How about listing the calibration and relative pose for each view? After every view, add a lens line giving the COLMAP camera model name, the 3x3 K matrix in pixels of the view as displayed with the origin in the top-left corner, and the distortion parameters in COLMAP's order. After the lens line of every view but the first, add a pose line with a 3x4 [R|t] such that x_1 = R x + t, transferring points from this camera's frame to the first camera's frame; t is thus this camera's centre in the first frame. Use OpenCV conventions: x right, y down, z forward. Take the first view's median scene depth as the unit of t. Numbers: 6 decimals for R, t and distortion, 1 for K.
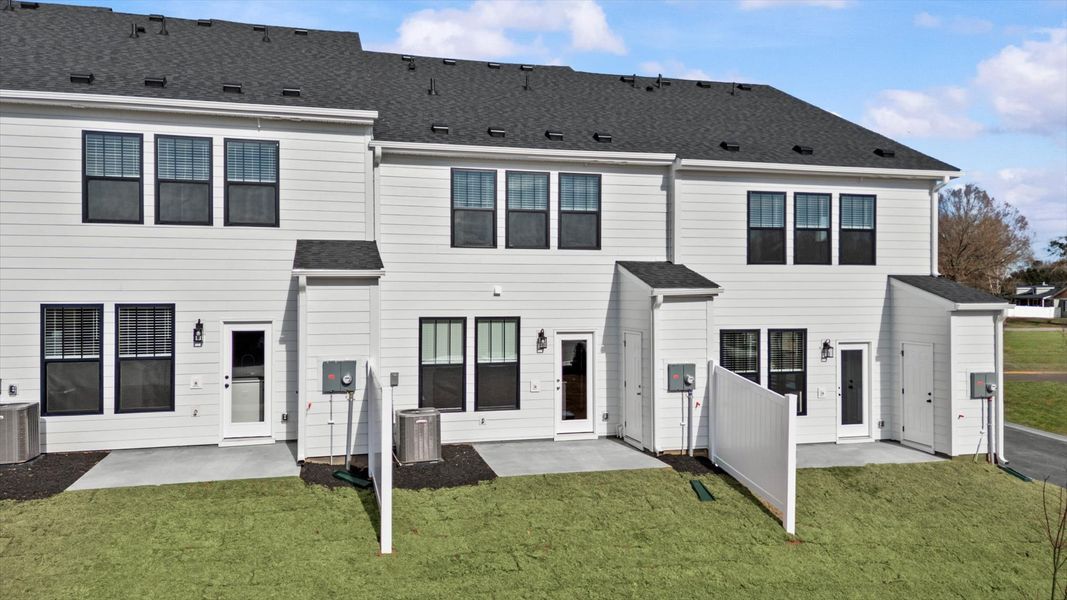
lens RADIAL K [[764.9, 0, 526.2], [0, 764.9, 297.7], [0, 0, 1]] dist [0.042058, -0.019479]
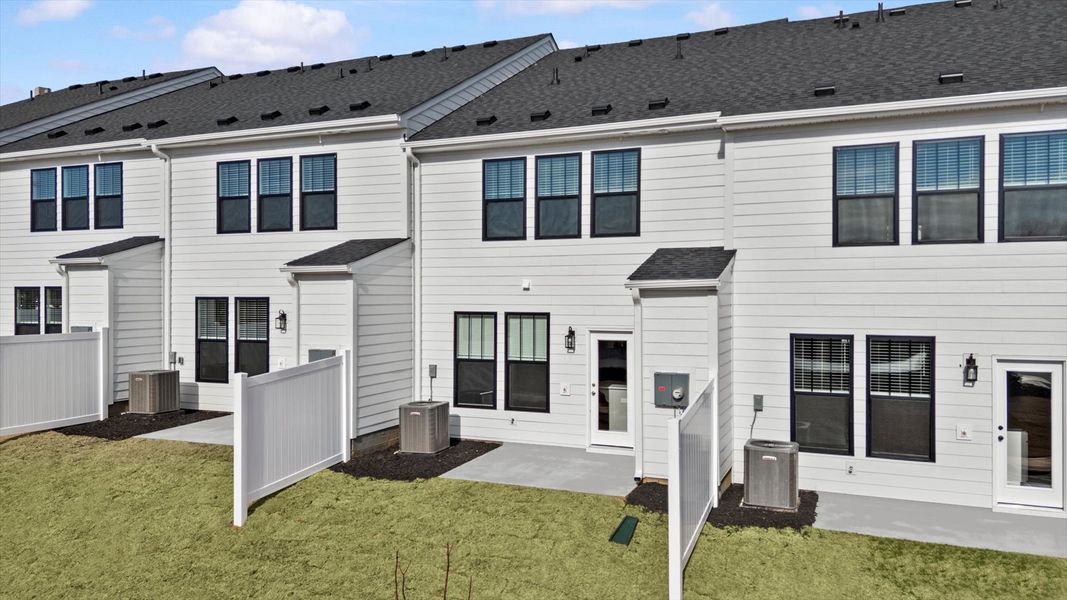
lens RADIAL K [[764.9, 0, 540.4], [0, 764.9, 298.2], [0, 0, 1]] dist [0.042058, -0.019479]
pose [[0.801433, 0.003441, -0.598075, 0.547824], [-0.001023, 0.999990, 0.004383, 0.003523], [0.598084, -0.002901, 0.801429, 0.258433]]
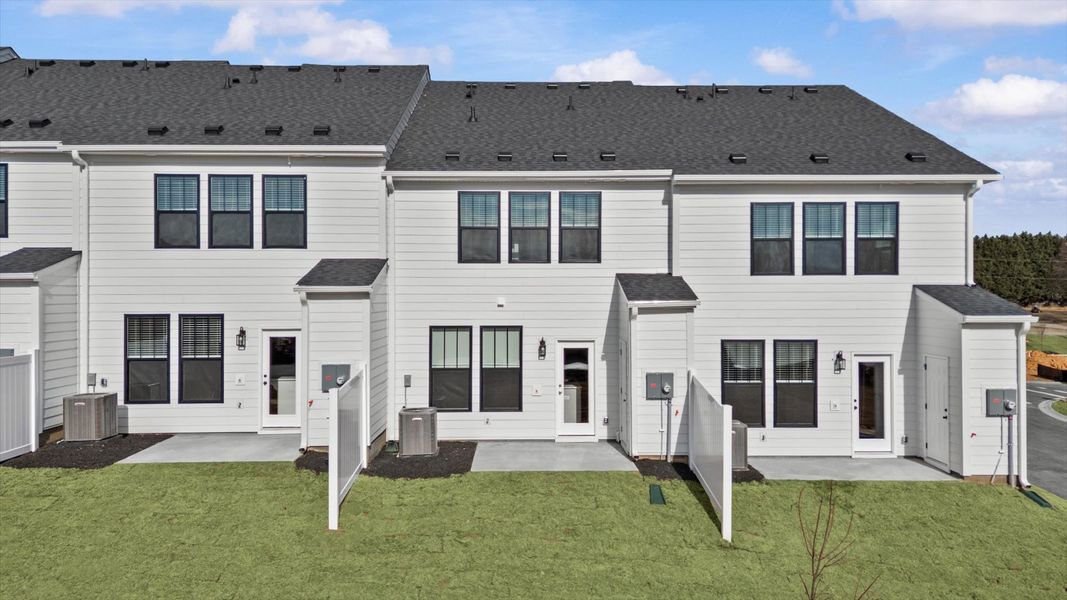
lens RADIAL K [[764.9, 0, 531.9], [0, 764.9, 297.9], [0, 0, 1]] dist [0.042058, -0.019479]
pose [[0.972837, -0.000448, -0.231489, 0.261899], [0.000476, 1.000000, 0.000066, -0.015396], [0.231489, -0.000174, 0.972838, -0.052467]]
